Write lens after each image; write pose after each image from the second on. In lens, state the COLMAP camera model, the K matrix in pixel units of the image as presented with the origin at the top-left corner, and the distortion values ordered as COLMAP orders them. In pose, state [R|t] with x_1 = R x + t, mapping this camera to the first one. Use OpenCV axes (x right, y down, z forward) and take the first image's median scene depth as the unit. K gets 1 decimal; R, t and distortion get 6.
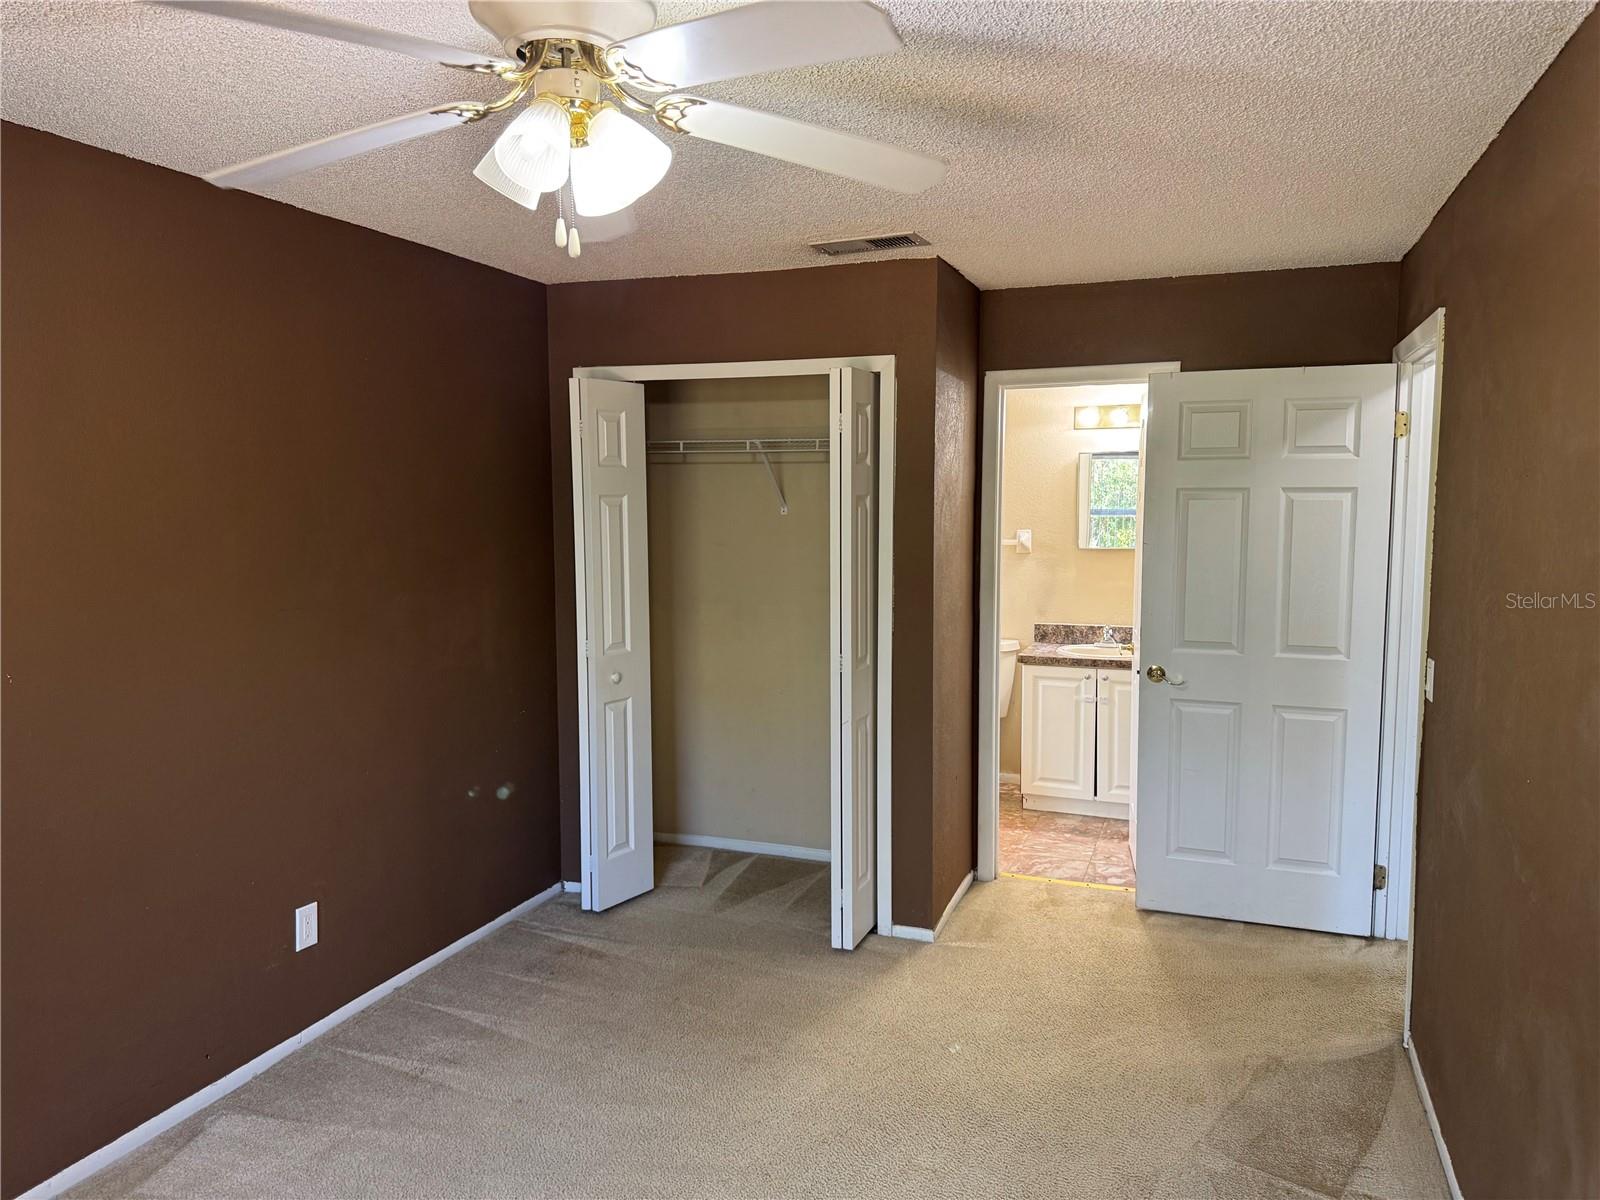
lens RADIAL K [[1131.5, 0, 787.6], [0, 1131.5, 594.5], [0, 0, 1]] dist [0.040383, -0.046446]
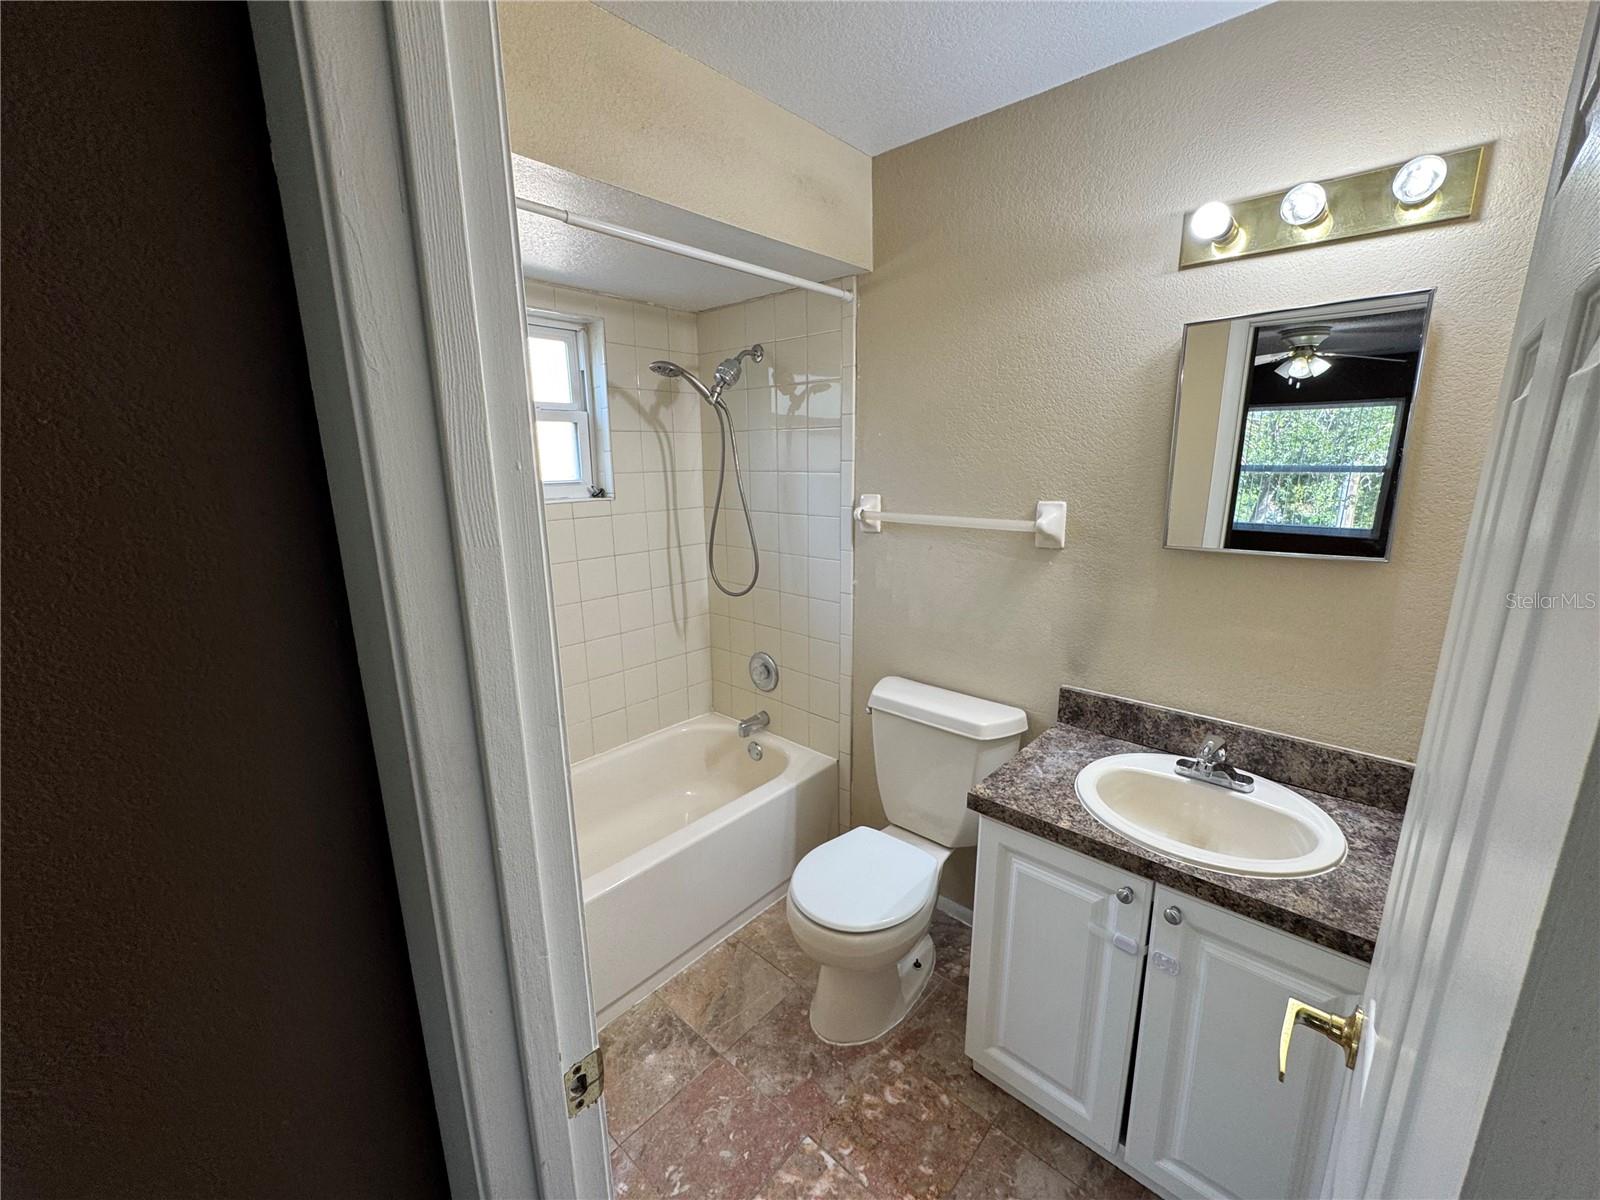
lens RADIAL K [[646.5, 0, 794.5], [0, 646.5, 600.7], [0, 0, 1]] dist [-0.006249, 0.001190]
pose [[0.931952, 0.076337, -0.354455, 0.216567], [-0.029326, 0.990253, 0.136160, -0.052278], [0.361394, -0.116500, 0.925107, 0.723528]]
